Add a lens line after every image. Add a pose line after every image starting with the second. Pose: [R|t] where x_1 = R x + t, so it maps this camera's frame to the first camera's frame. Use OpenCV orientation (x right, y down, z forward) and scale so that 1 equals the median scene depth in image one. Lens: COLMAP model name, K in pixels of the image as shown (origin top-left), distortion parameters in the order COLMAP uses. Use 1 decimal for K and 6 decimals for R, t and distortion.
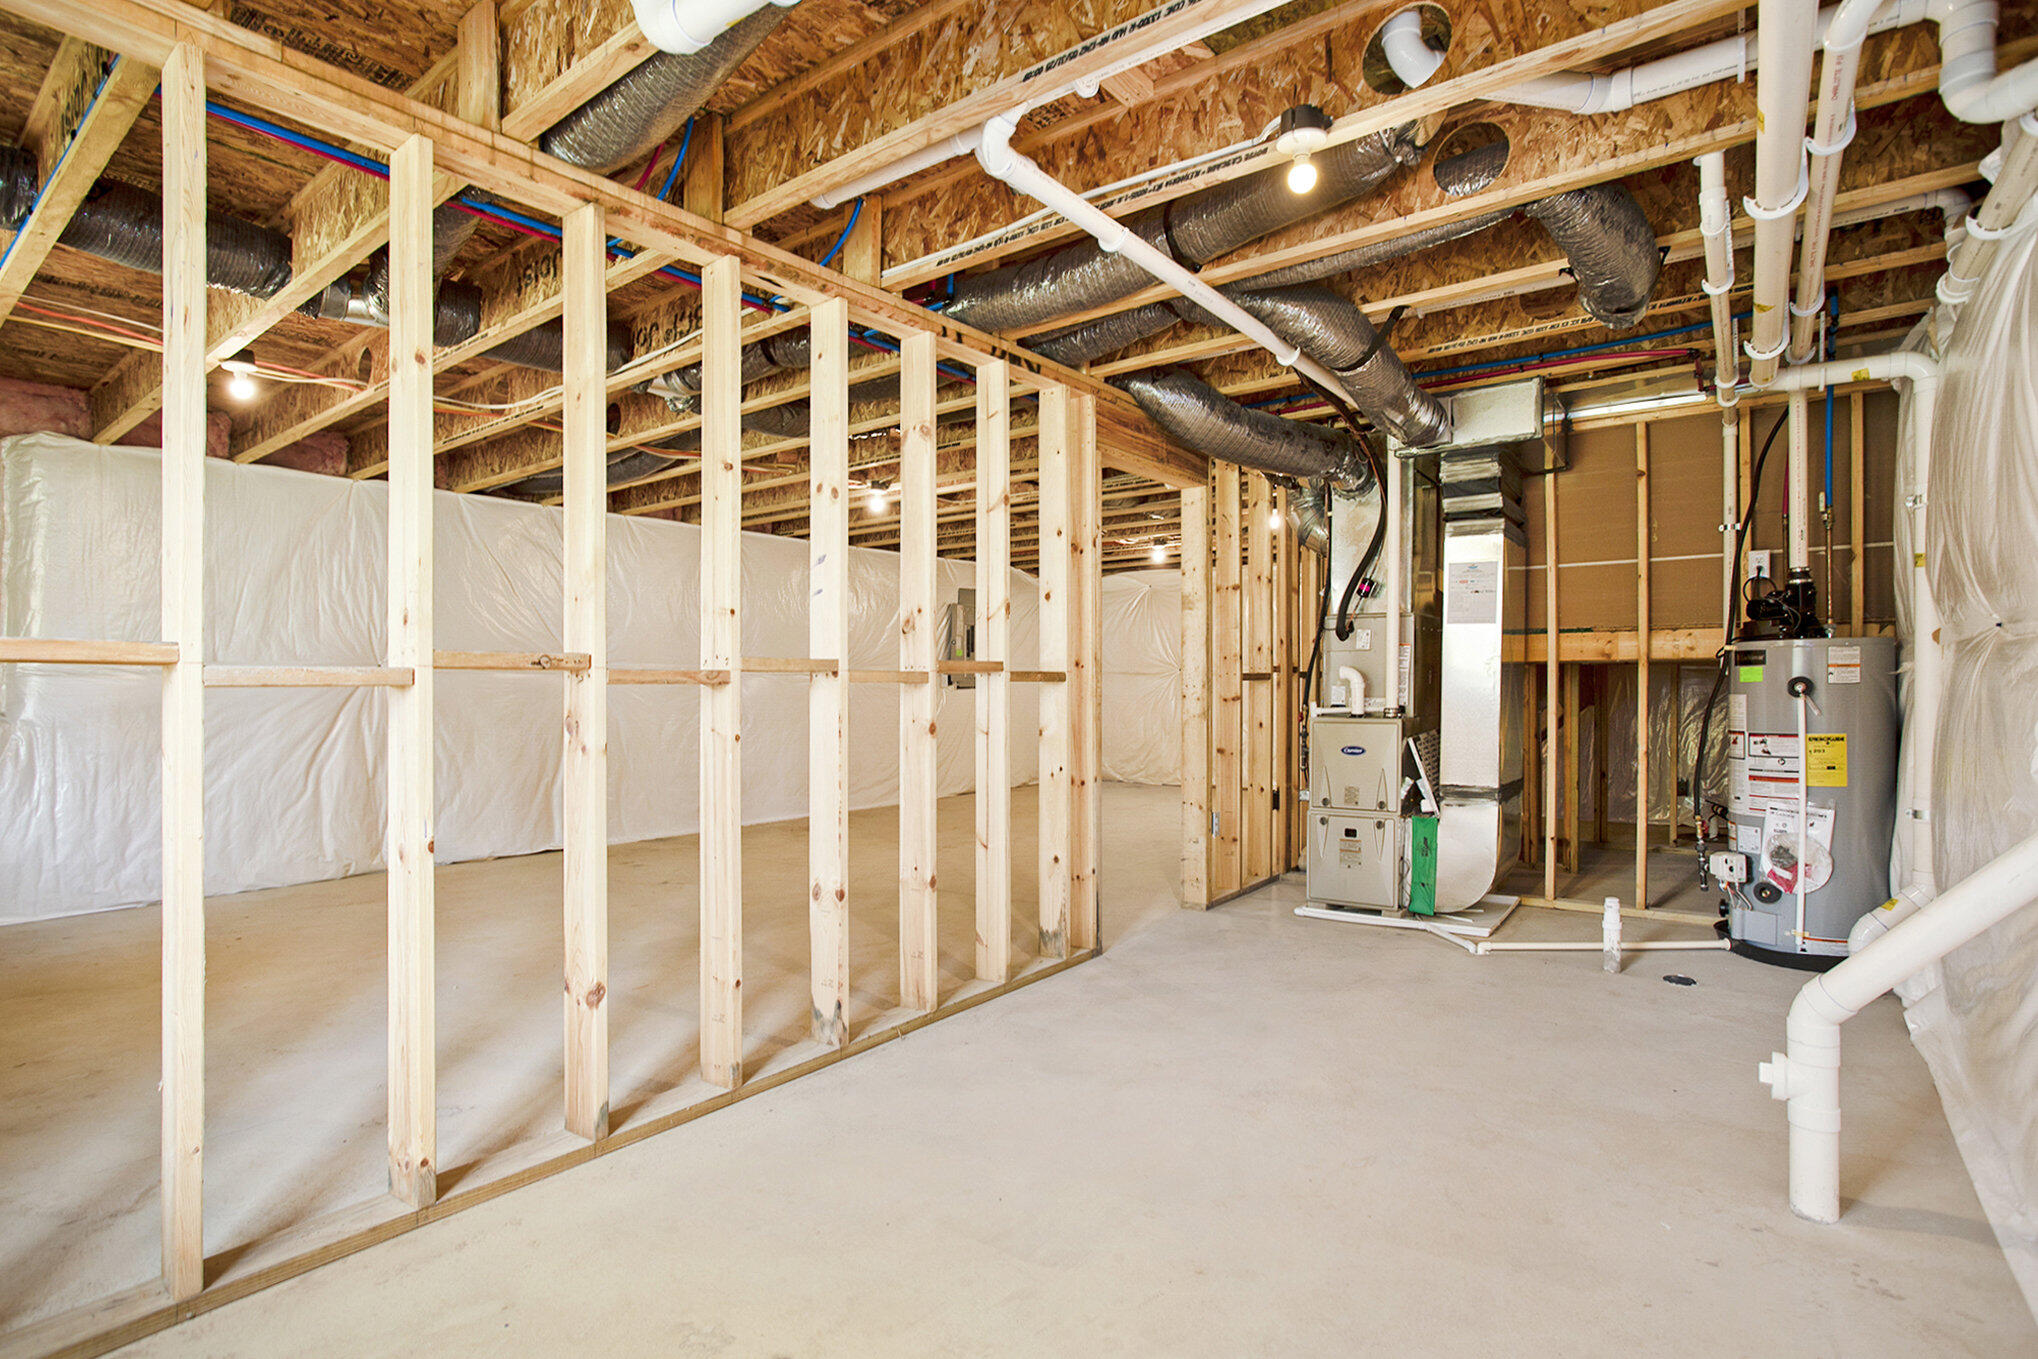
lens RADIAL K [[986.2, 0, 1023.6], [0, 986.2, 683.0], [0, 0, 1]] dist [-0.029654, 0.001347]
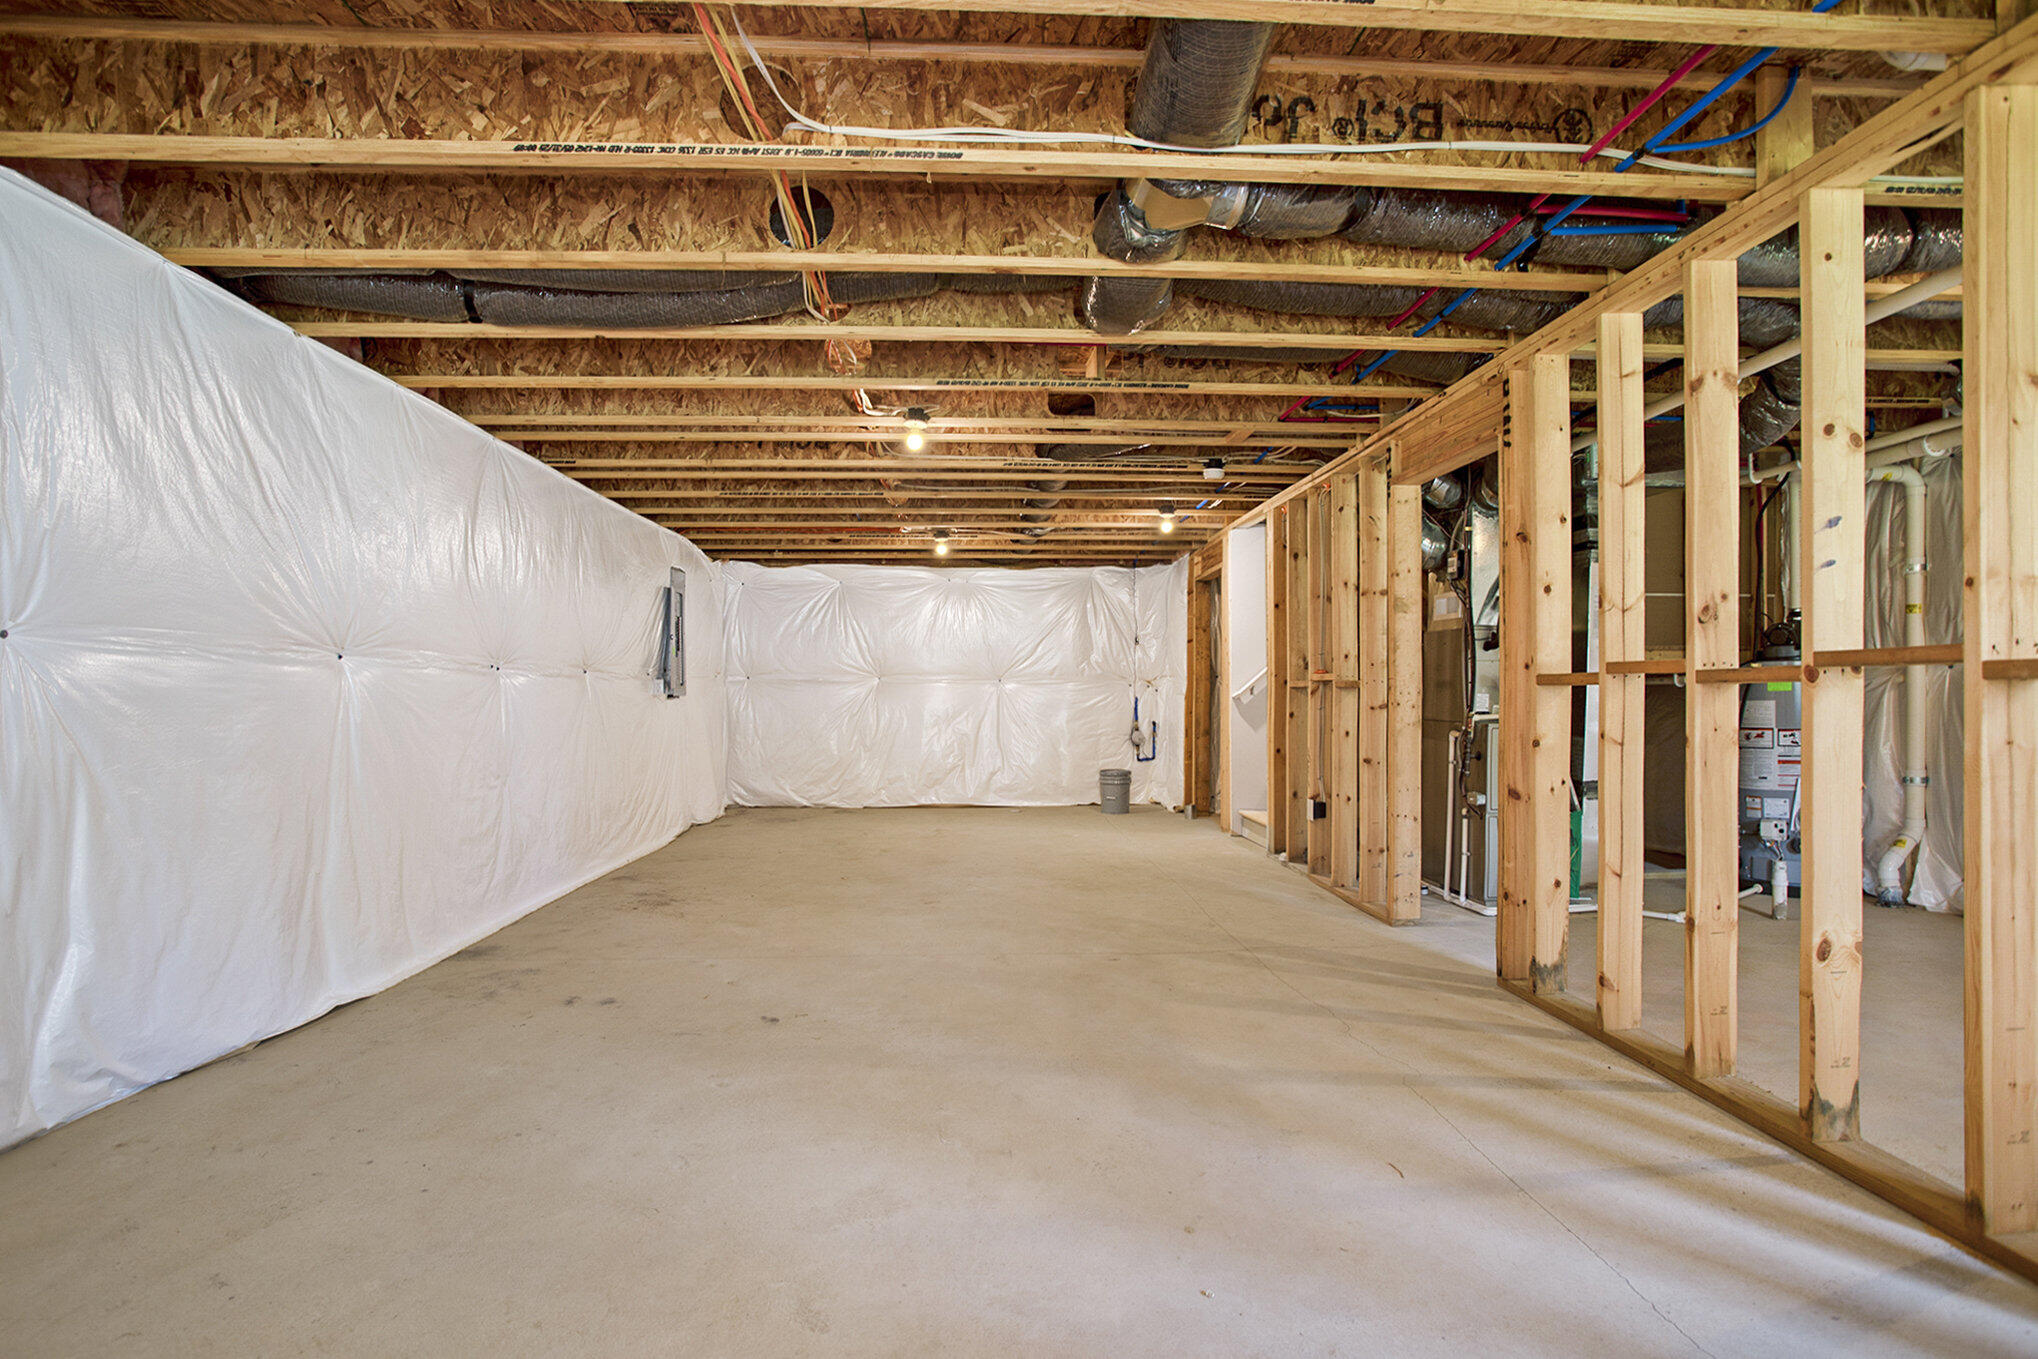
lens RADIAL K [[986.2, 0, 1021.3], [0, 986.2, 715.0], [0, 0, 1]] dist [-0.029654, 0.001347]
pose [[0.762996, -0.009058, 0.646340, -0.912439], [-0.002917, 0.999843, 0.017456, 0.011246], [-0.646397, -0.015205, 0.762850, 0.640594]]
